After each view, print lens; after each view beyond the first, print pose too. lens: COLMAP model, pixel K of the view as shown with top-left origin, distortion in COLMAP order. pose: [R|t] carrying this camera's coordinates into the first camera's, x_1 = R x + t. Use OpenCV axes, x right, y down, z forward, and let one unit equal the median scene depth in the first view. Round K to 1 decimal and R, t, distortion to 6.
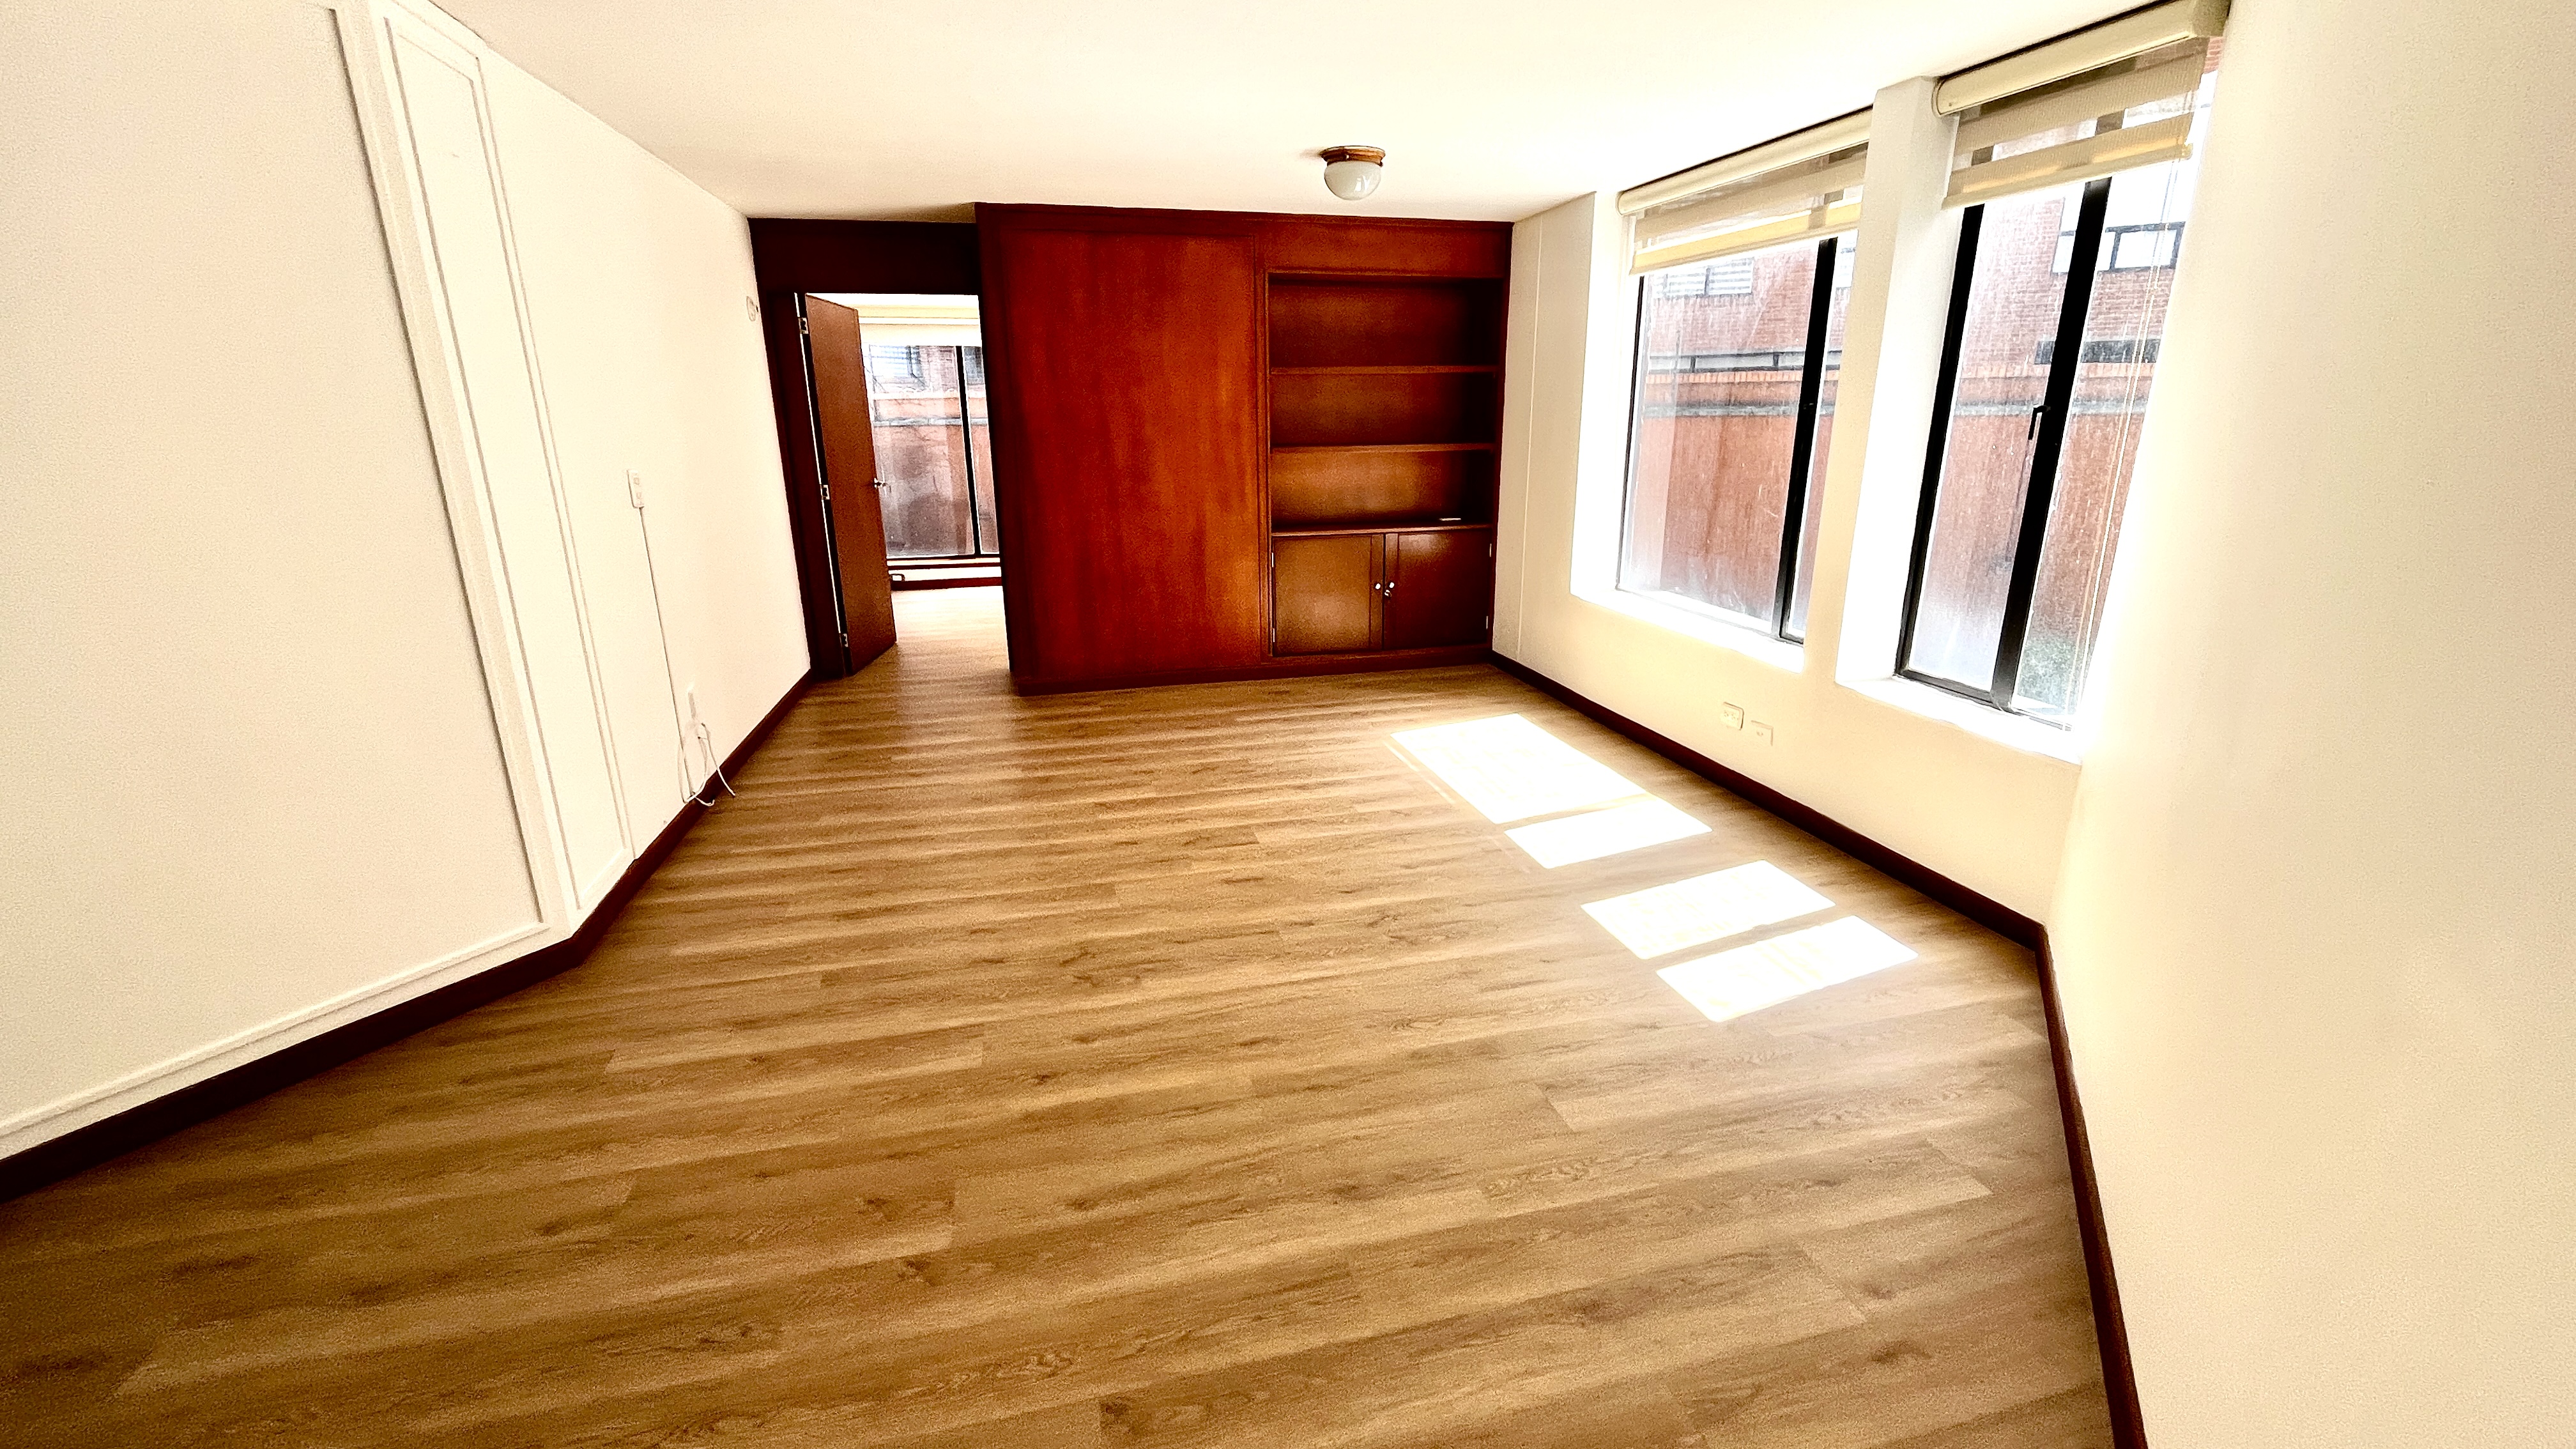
lens RADIAL K [[1050.5, 0, 1291.6], [0, 1050.5, 724.9], [0, 0, 1]] dist [-0.003370, 0.000263]
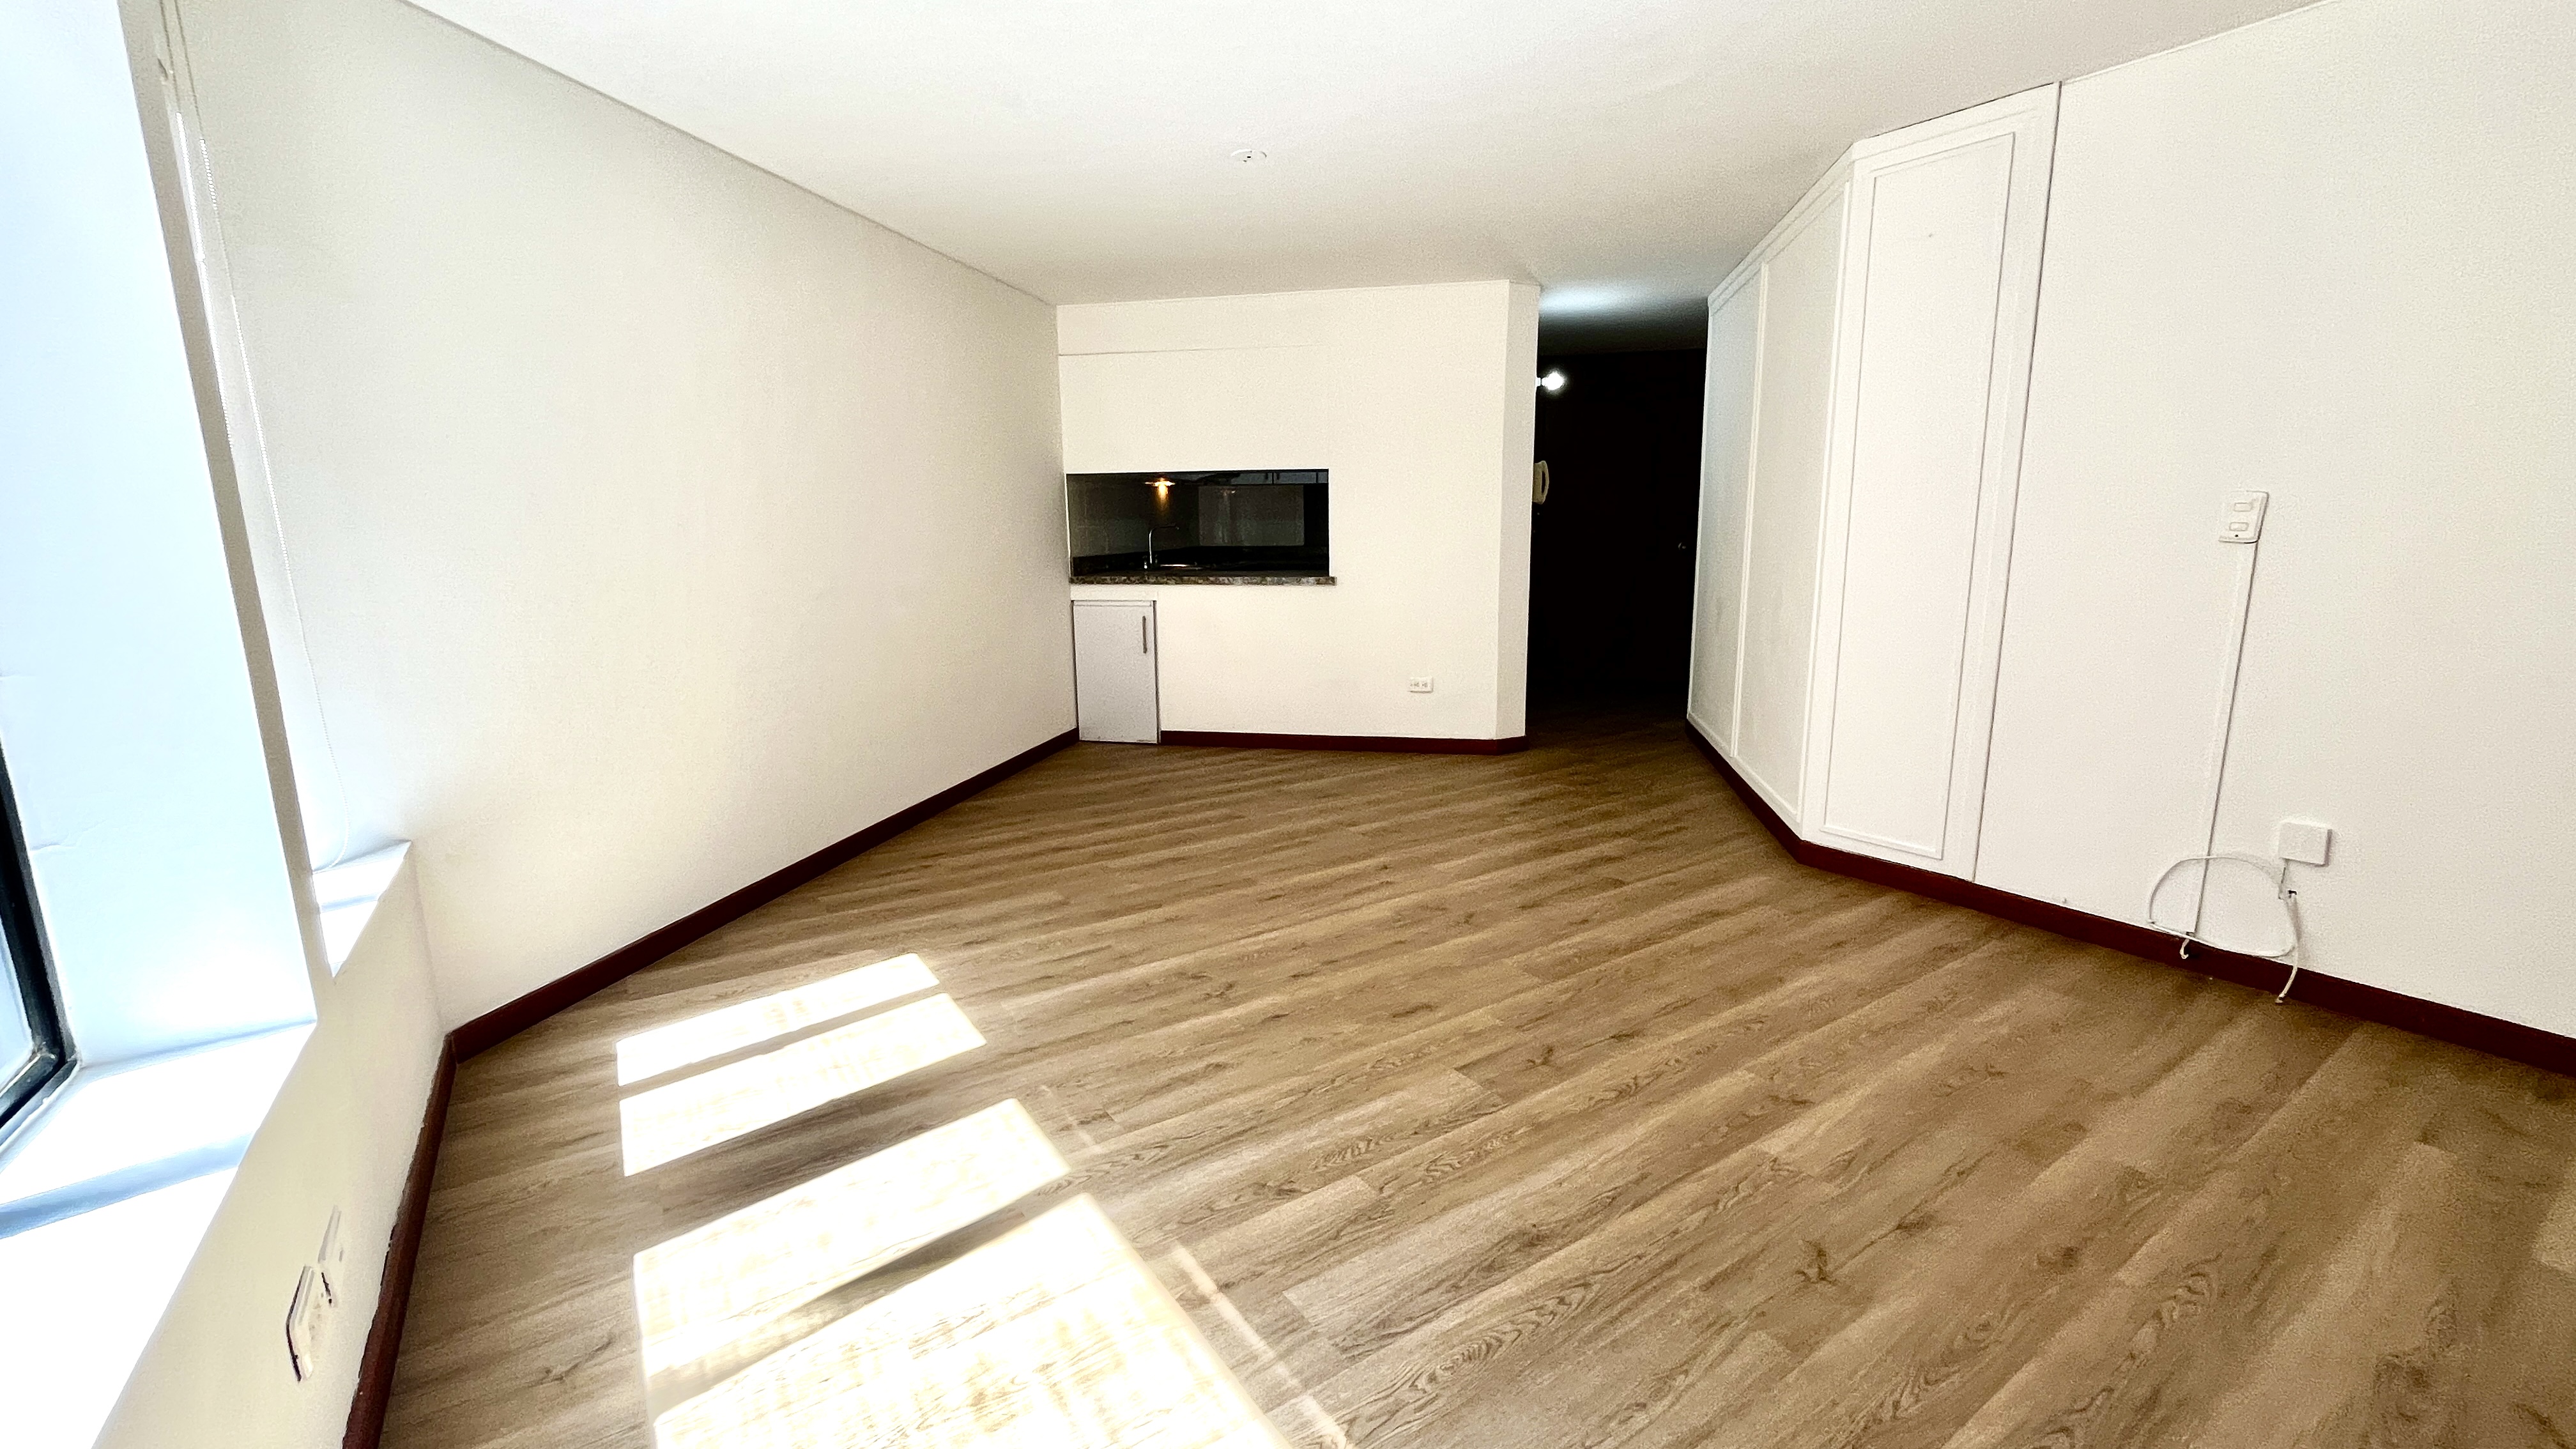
lens RADIAL K [[1050.5, 0, 1291.6], [0, 1050.5, 724.9], [0, 0, 1]] dist [-0.003370, 0.000263]
pose [[-0.941886, 0.079815, -0.326313, 0.259847], [-0.079714, 0.890519, 0.447908, -0.361923], [0.326338, 0.447890, -0.832405, 1.420101]]
